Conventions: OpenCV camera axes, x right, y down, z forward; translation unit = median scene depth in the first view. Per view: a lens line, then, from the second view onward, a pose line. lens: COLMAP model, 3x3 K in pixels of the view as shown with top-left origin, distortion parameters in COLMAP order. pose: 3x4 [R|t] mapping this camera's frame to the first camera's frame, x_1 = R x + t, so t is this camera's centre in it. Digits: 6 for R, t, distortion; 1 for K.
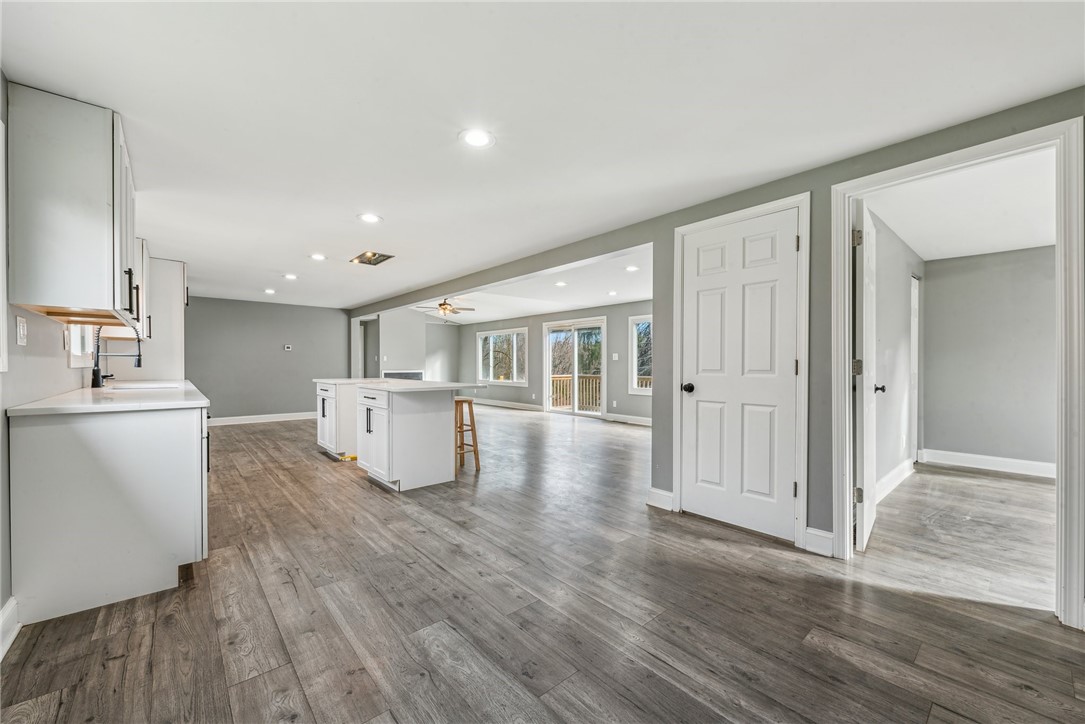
lens RADIAL K [[426.3, 0, 543.7], [0, 426.3, 365.5], [0, 0, 1]] dist [0.002541, -0.000125]
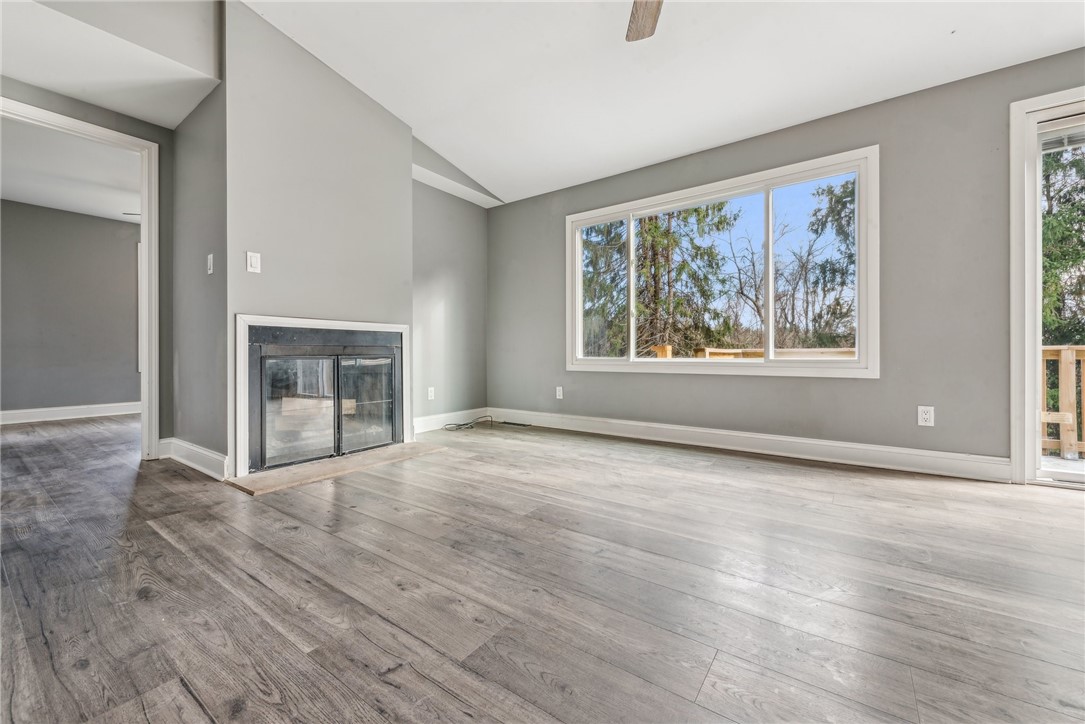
lens RADIAL K [[426.3, 0, 544.1], [0, 426.3, 356.3], [0, 0, 1]] dist [0.002541, -0.000125]
pose [[0.973361, -0.007123, 0.229168, -0.322480], [0.005543, 0.999956, 0.007539, 0.037487], [-0.229212, -0.006068, 0.973358, 0.873147]]
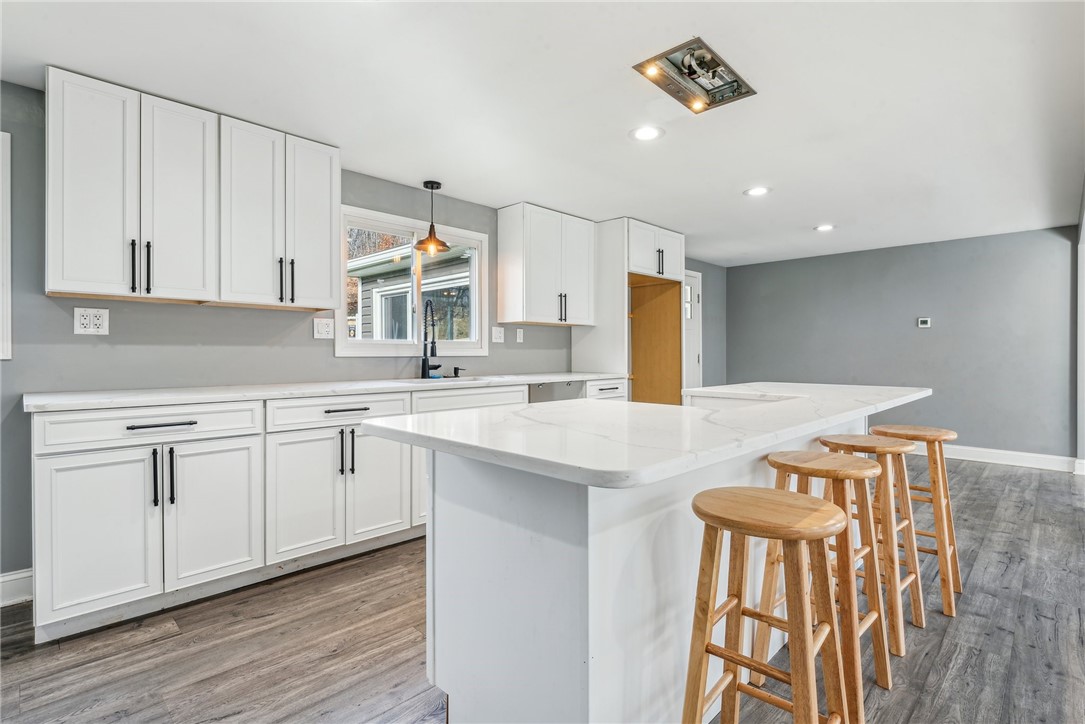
lens RADIAL K [[520.9, 0, 539.9], [0, 520.9, 351.6], [0, 0, 1]] dist [-0.001077, -0.000111]
pose [[0.074376, -0.004607, -0.997220, 0.030487], [-0.000425, 0.999989, -0.004651, -0.000417], [0.997230, 0.000770, 0.074374, 0.400731]]
